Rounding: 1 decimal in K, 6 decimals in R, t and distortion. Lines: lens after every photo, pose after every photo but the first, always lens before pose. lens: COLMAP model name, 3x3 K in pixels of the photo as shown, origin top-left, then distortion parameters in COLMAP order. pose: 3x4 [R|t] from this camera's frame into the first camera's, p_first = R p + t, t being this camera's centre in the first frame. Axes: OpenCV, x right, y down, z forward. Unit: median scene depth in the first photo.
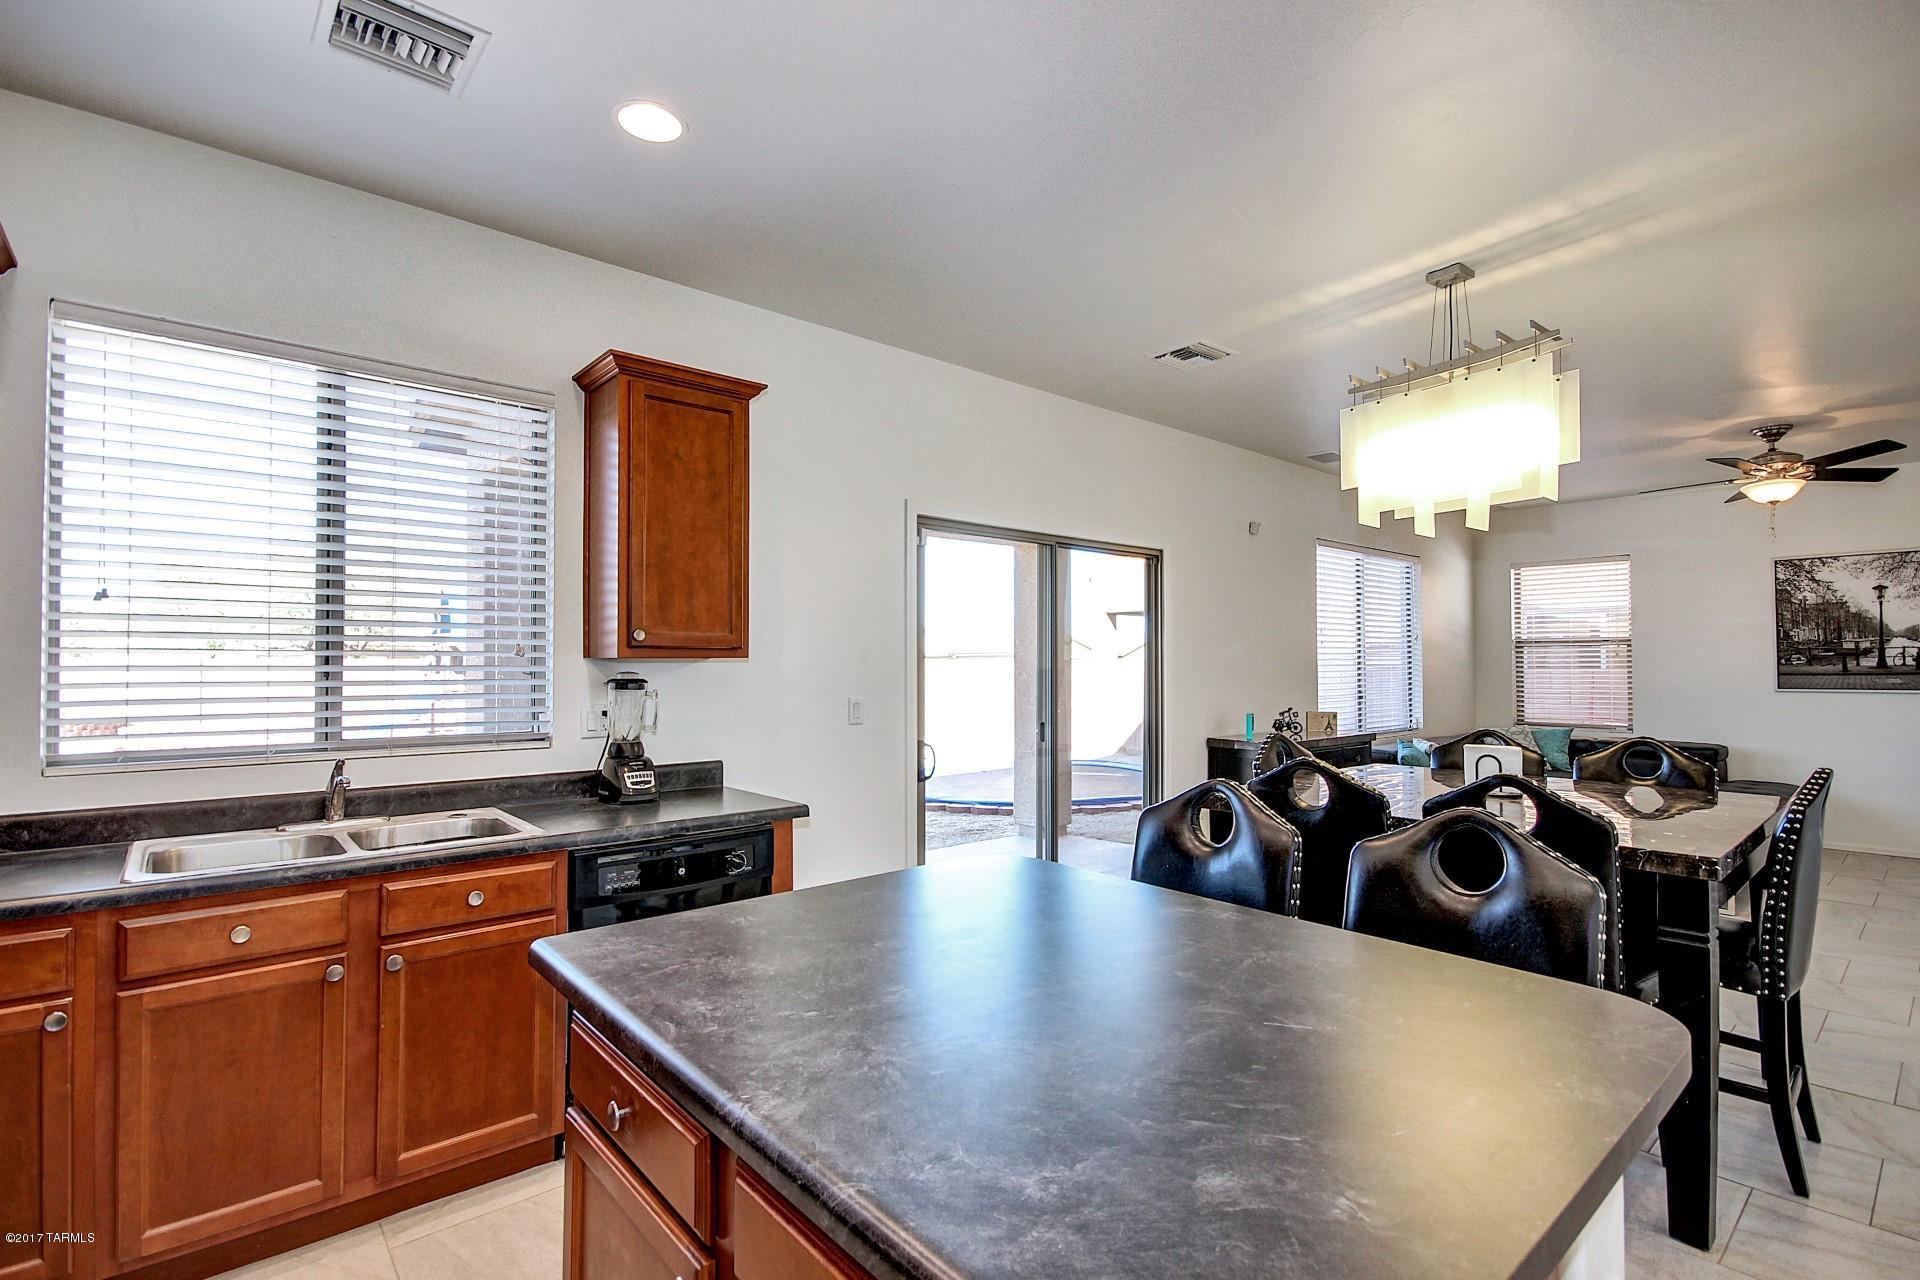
lens RADIAL K [[886.6, 0, 961.8], [0, 886.6, 652.4], [0, 0, 1]] dist [0.008433, -0.006381]
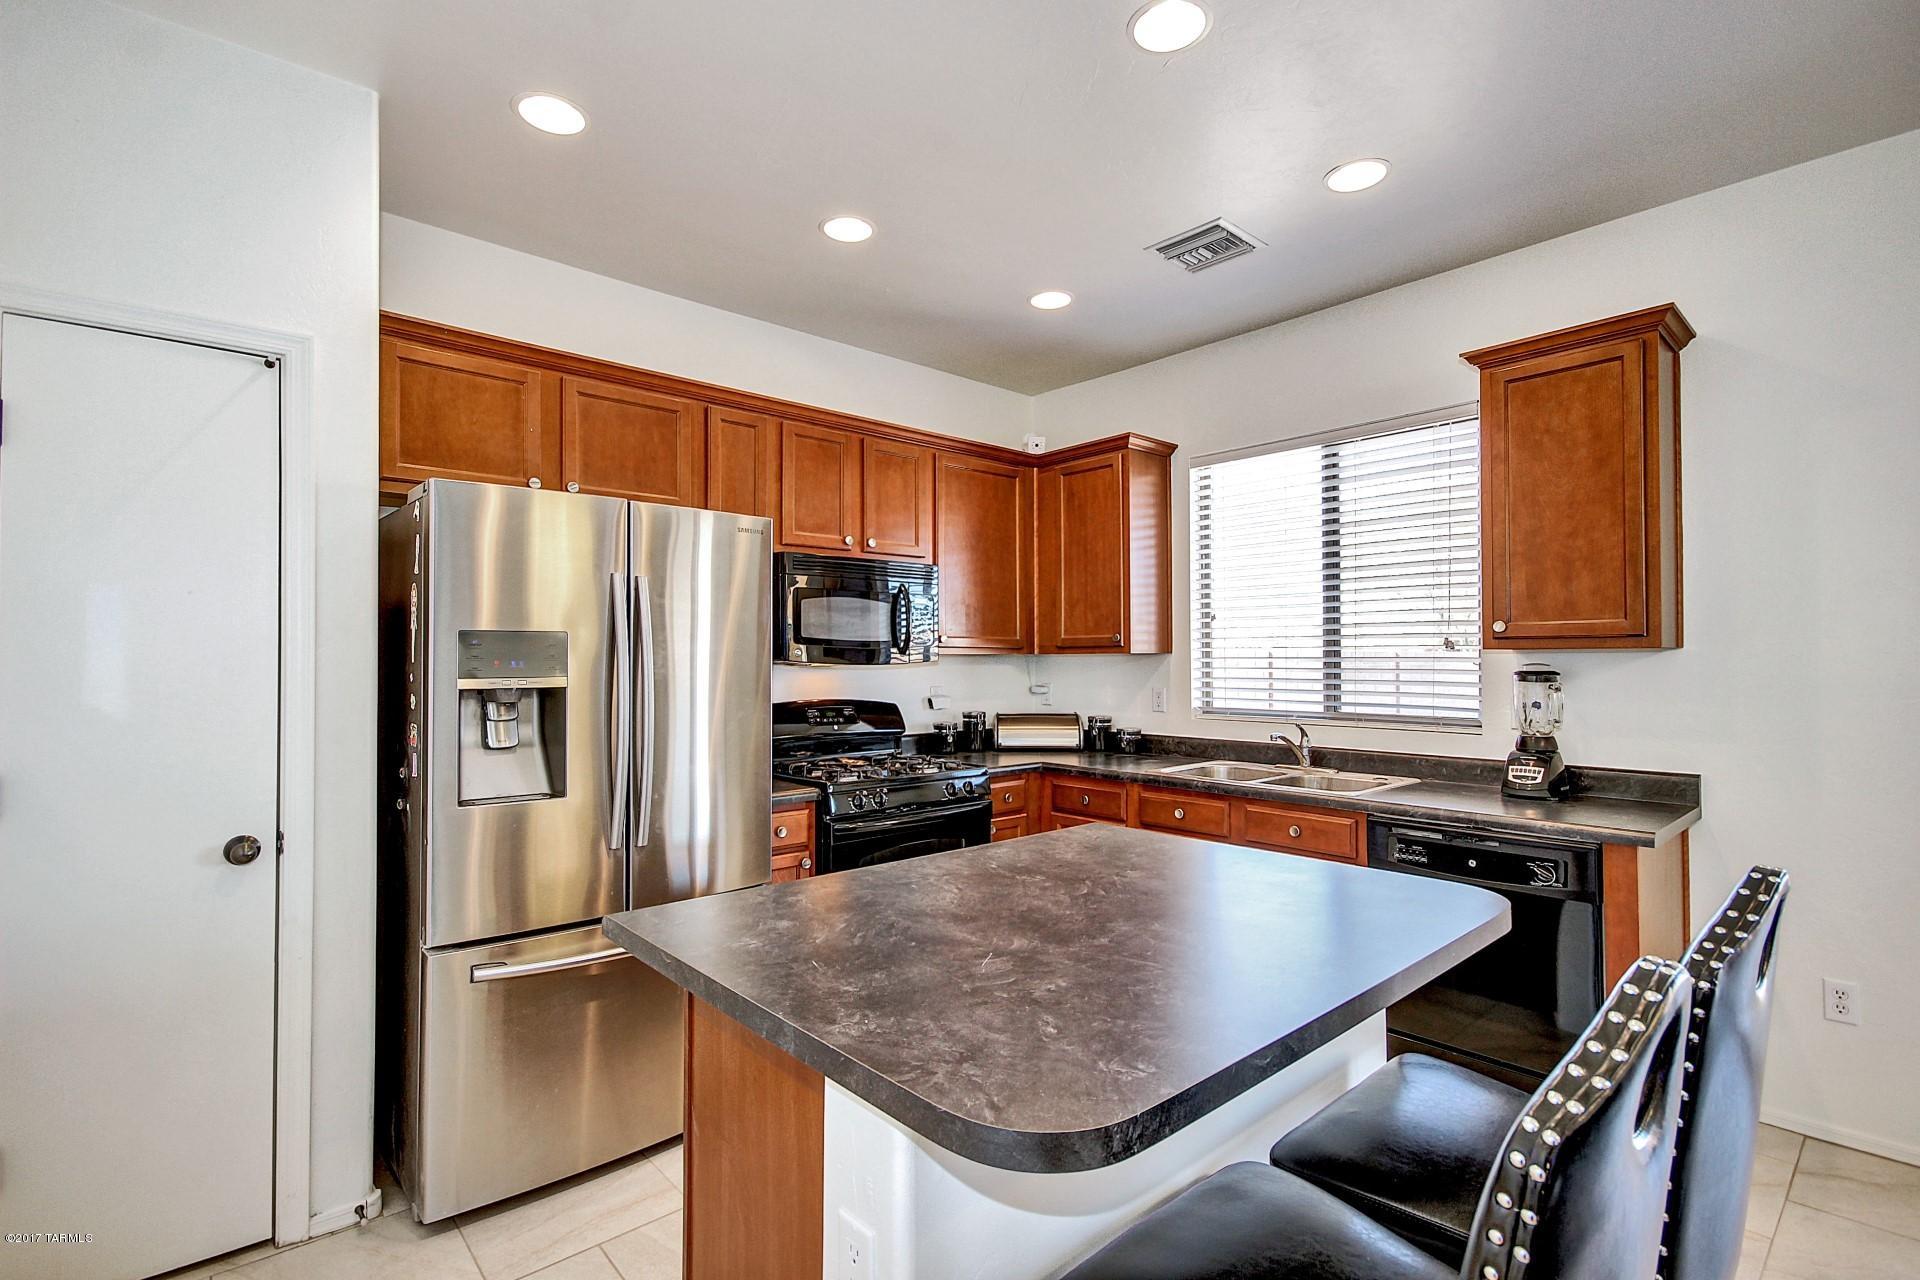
lens RADIAL K [[886.6, 0, 956.3], [0, 886.6, 649.8], [0, 0, 1]] dist [0.008433, -0.006381]
pose [[0.010290, -0.010926, -0.999887, 0.571044], [0.017664, 0.999786, -0.010743, 0.006085], [0.999791, -0.017552, 0.010480, 0.348683]]
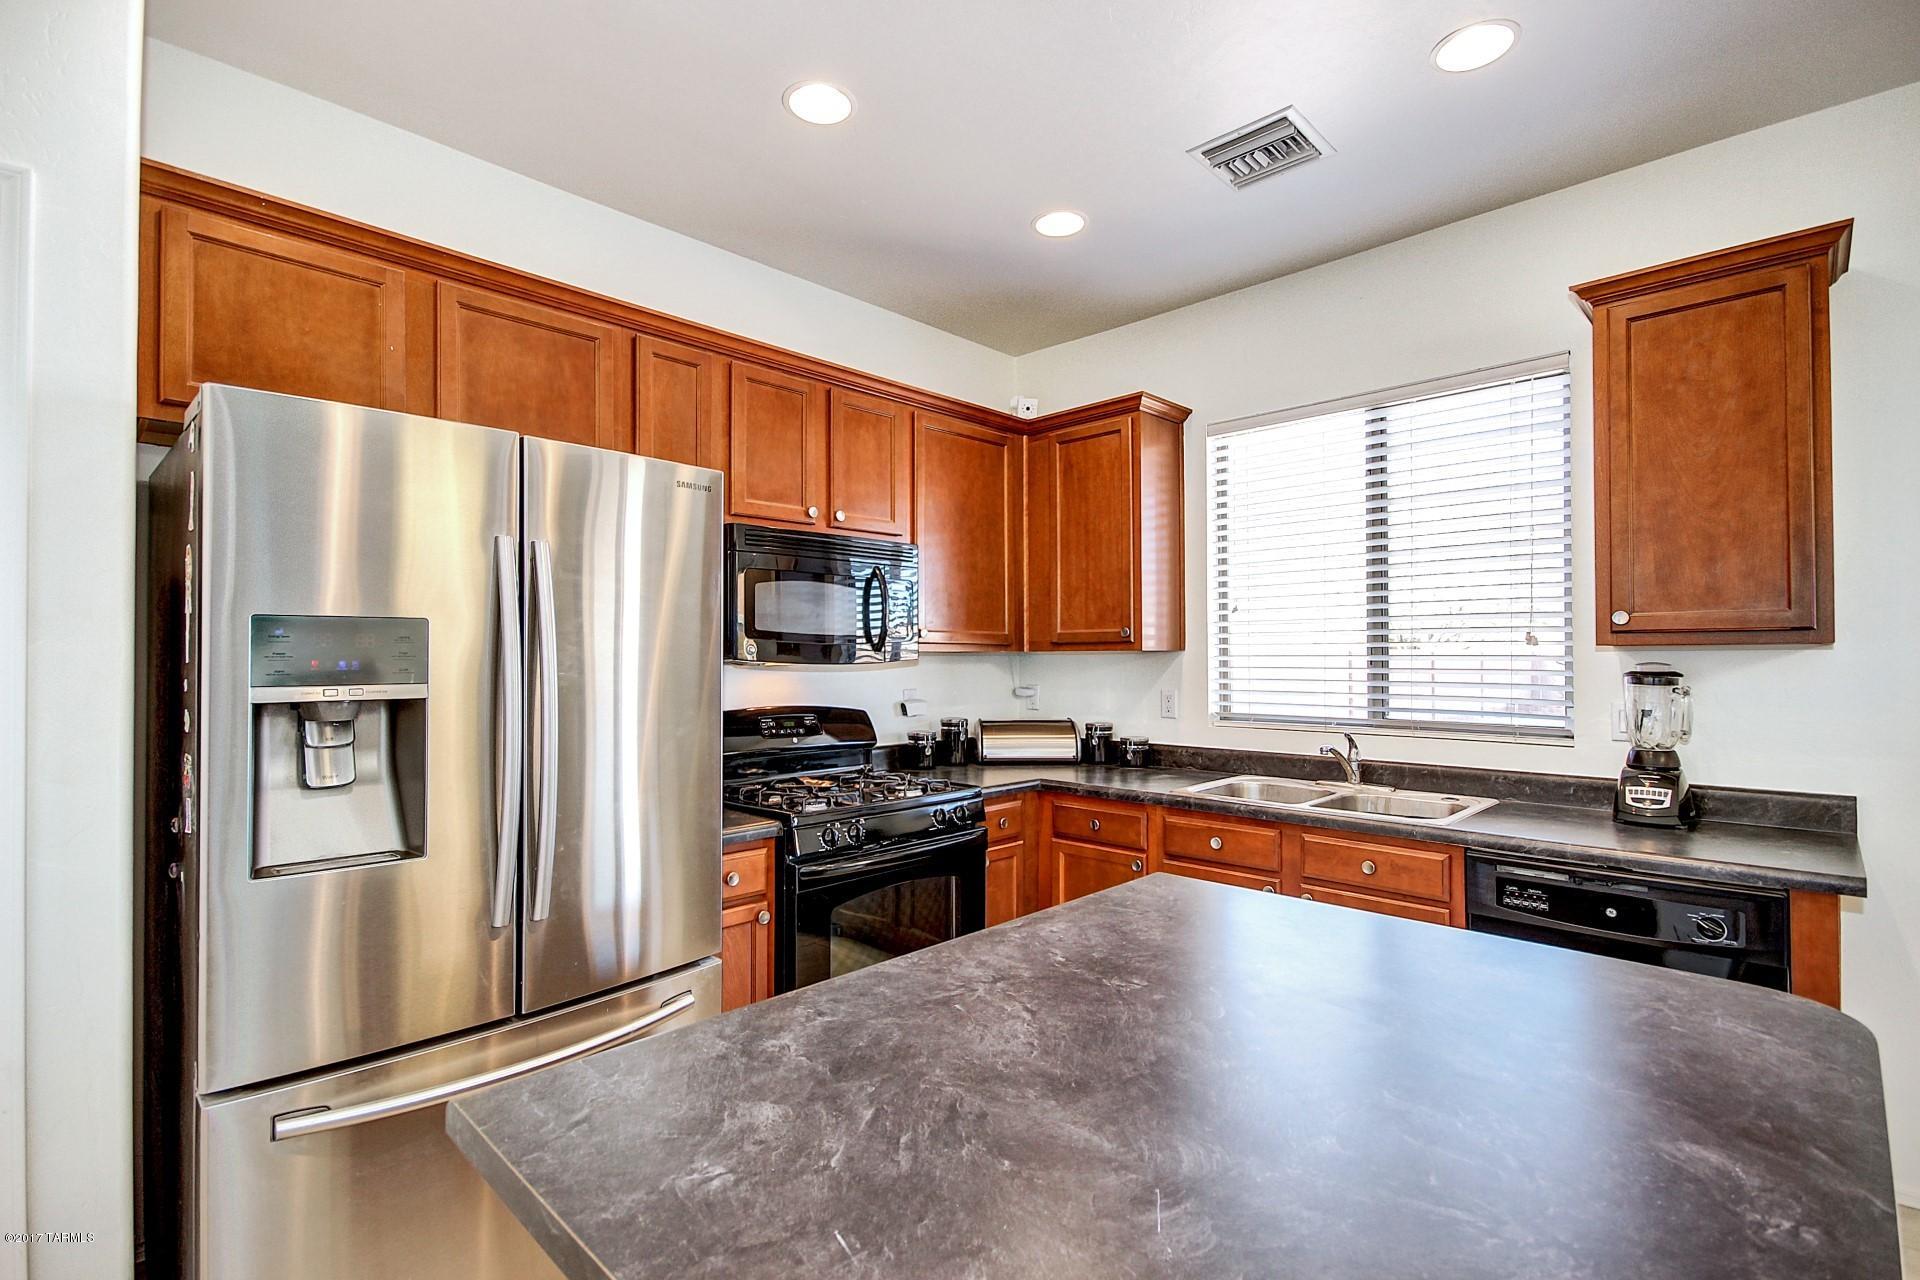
lens RADIAL K [[886.6, 0, 956.5], [0, 886.6, 649.0], [0, 0, 1]] dist [0.008433, -0.006381]
pose [[0.082424, -0.009456, -0.996552, 0.367098], [0.017669, 0.999812, -0.008026, 0.004802], [0.996441, -0.016946, 0.082576, 0.295184]]
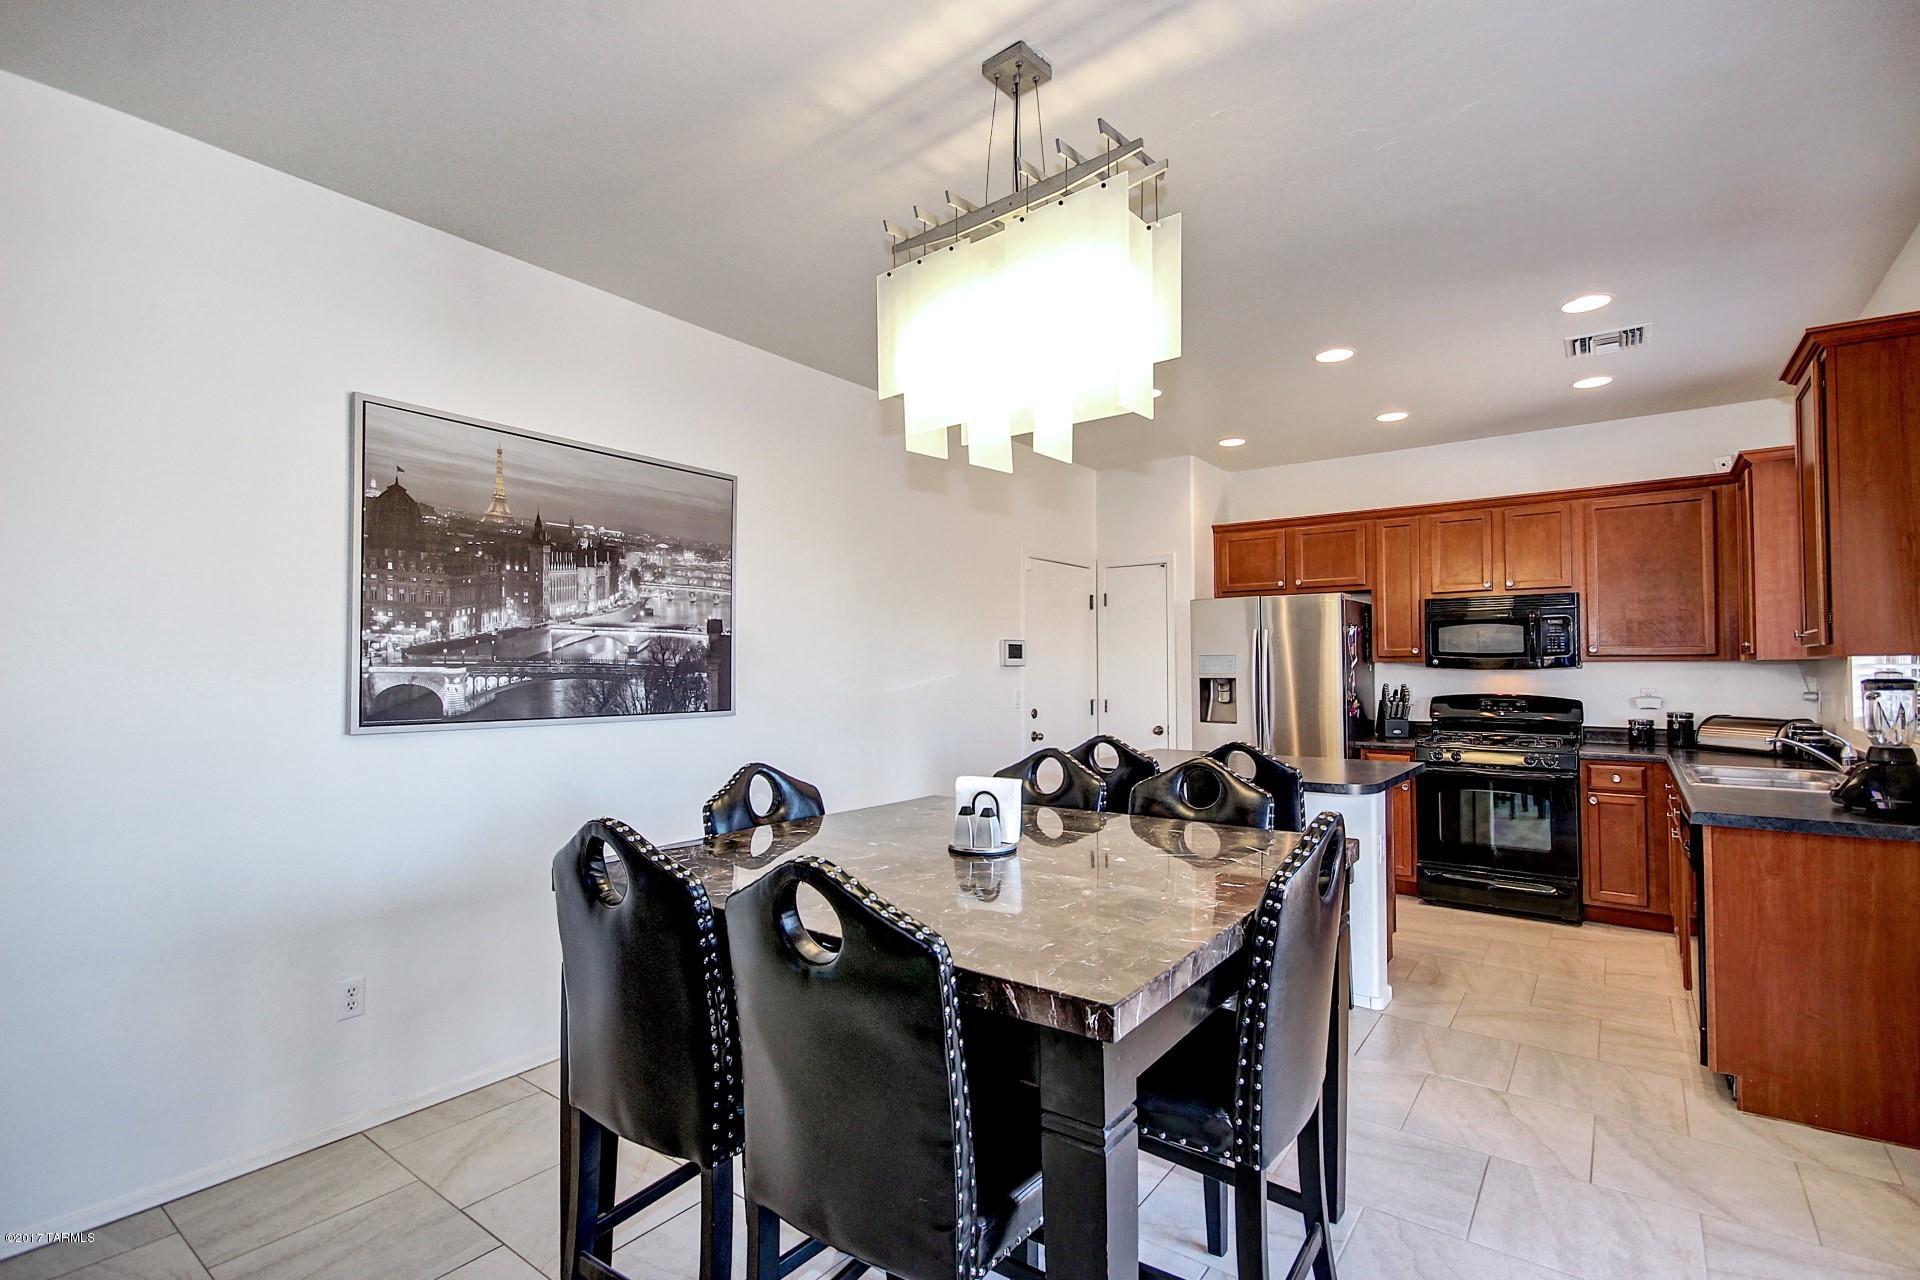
lens RADIAL K [[886.6, 0, 969.4], [0, 886.6, 649.0], [0, 0, 1]] dist [0.008433, -0.006381]
pose [[-0.976079, -0.000798, -0.217415, 0.740319], [0.007125, 0.999339, -0.035658, 0.024943], [0.217300, -0.036354, -0.975428, 1.652884]]
